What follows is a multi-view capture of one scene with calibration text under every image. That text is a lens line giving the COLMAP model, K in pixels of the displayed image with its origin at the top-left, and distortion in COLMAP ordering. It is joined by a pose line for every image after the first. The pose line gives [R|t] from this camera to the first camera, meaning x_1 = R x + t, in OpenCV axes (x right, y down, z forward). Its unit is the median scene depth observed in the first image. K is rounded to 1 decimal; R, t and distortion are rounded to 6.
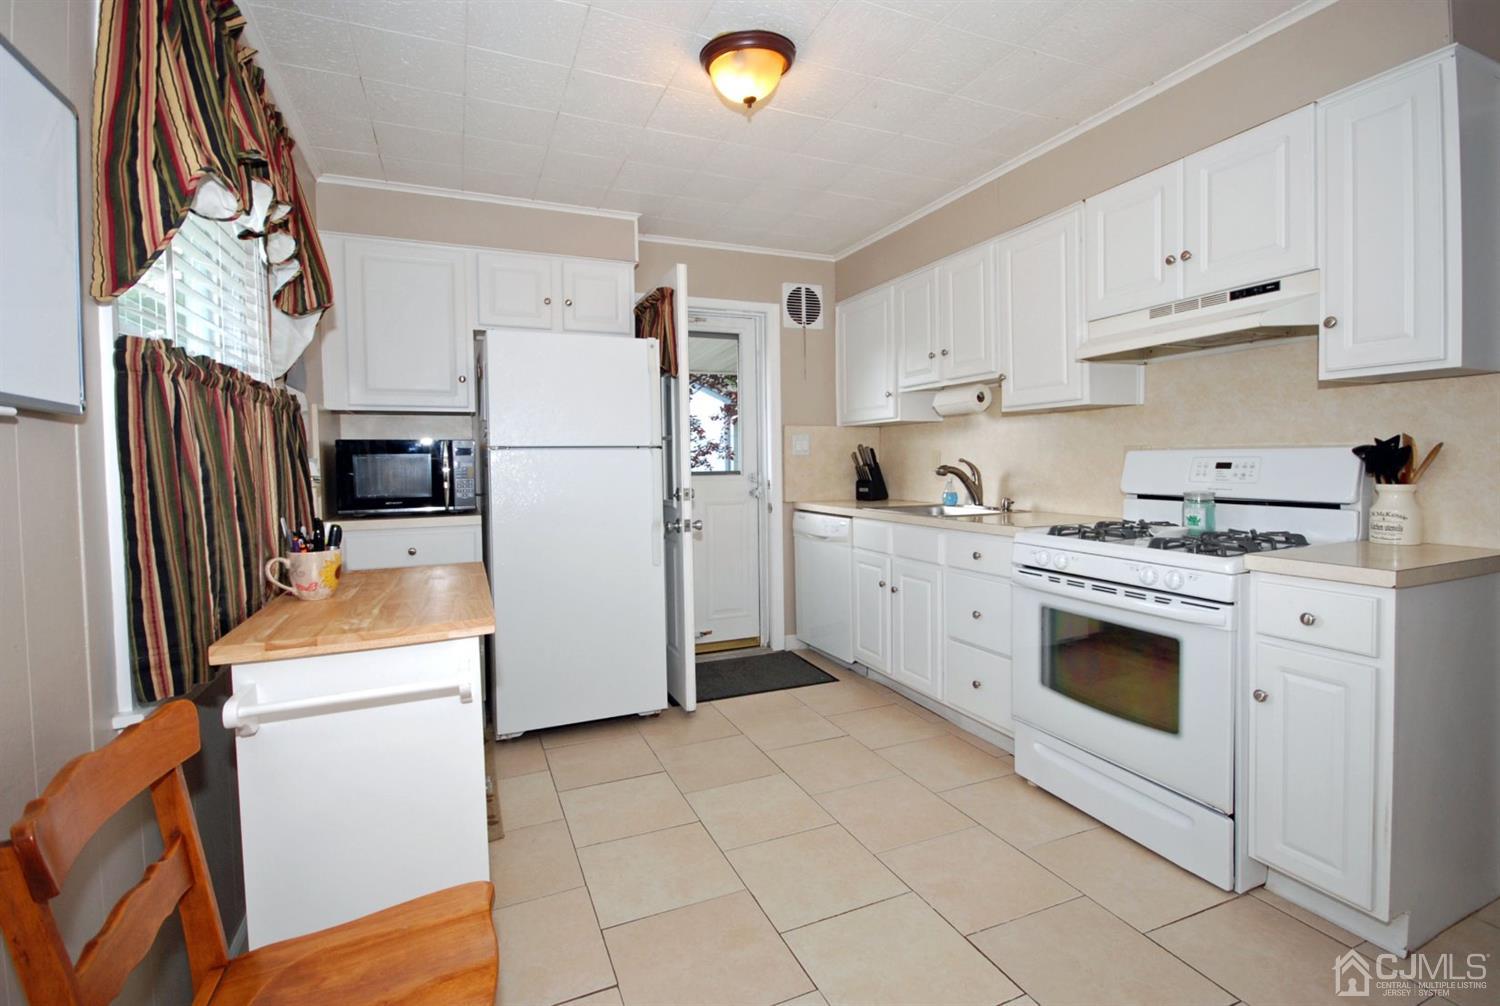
lens RADIAL K [[696.5, 0, 752.9], [0, 696.5, 495.6], [0, 0, 1]] dist [0.000300, -0.005849]
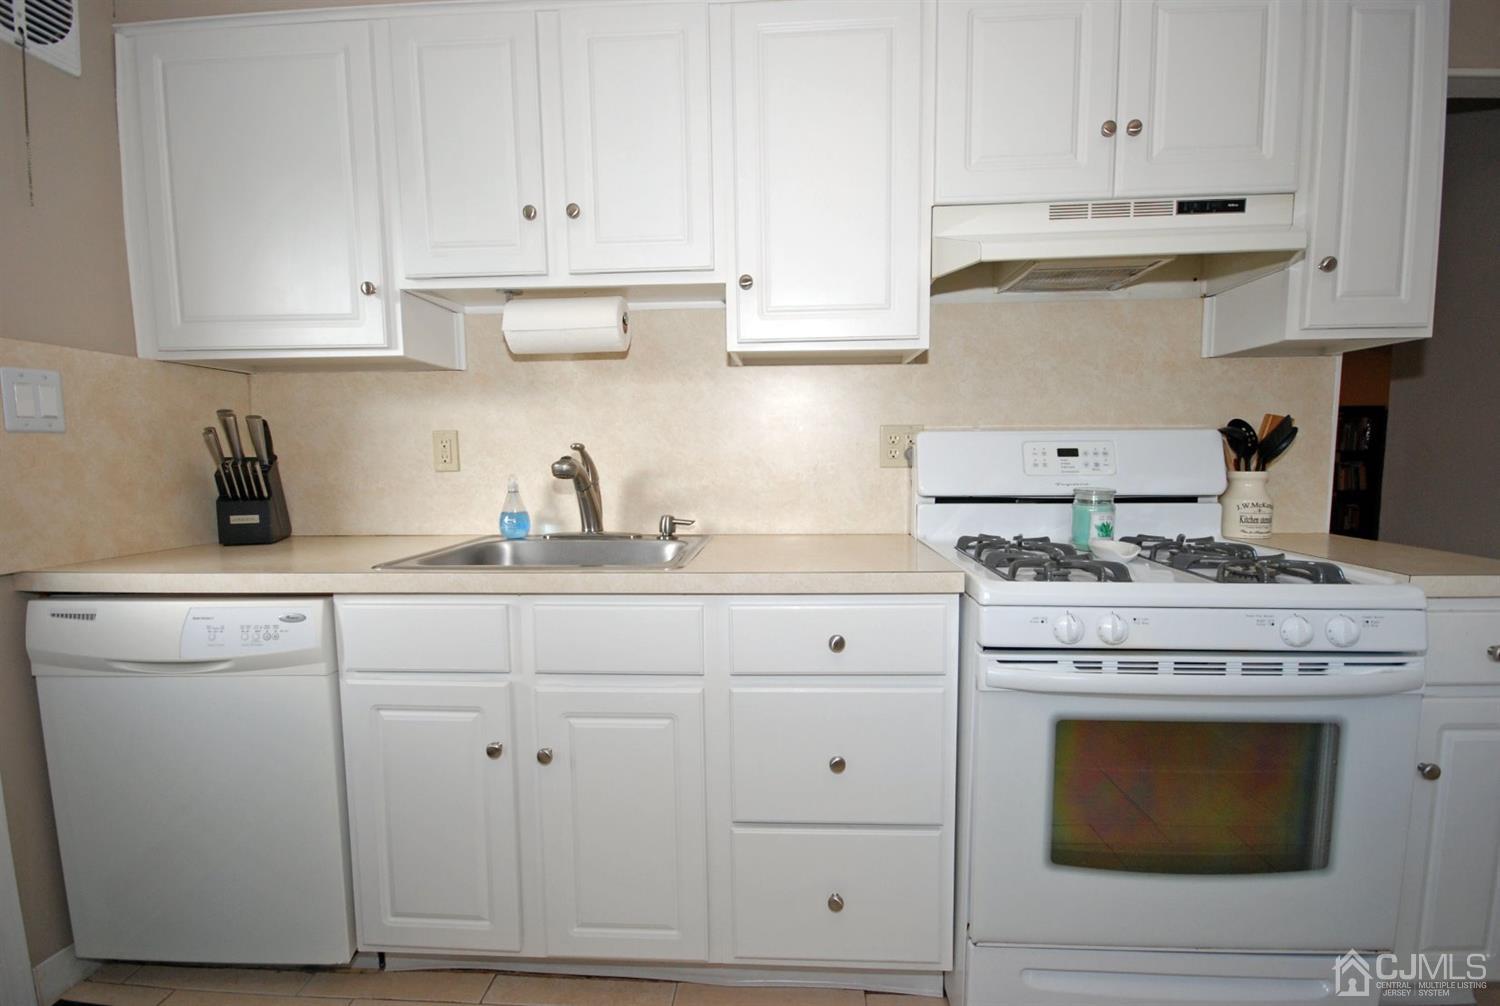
lens RADIAL K [[713.3, 0, 750.4], [0, 713.3, 512.8], [0, 0, 1]] dist [-0.001202, -0.001853]
pose [[0.448960, -0.066910, 0.891043, -0.150012], [0.048760, 0.997541, 0.050339, -0.033638], [-0.892220, 0.020847, 0.451119, 0.965116]]
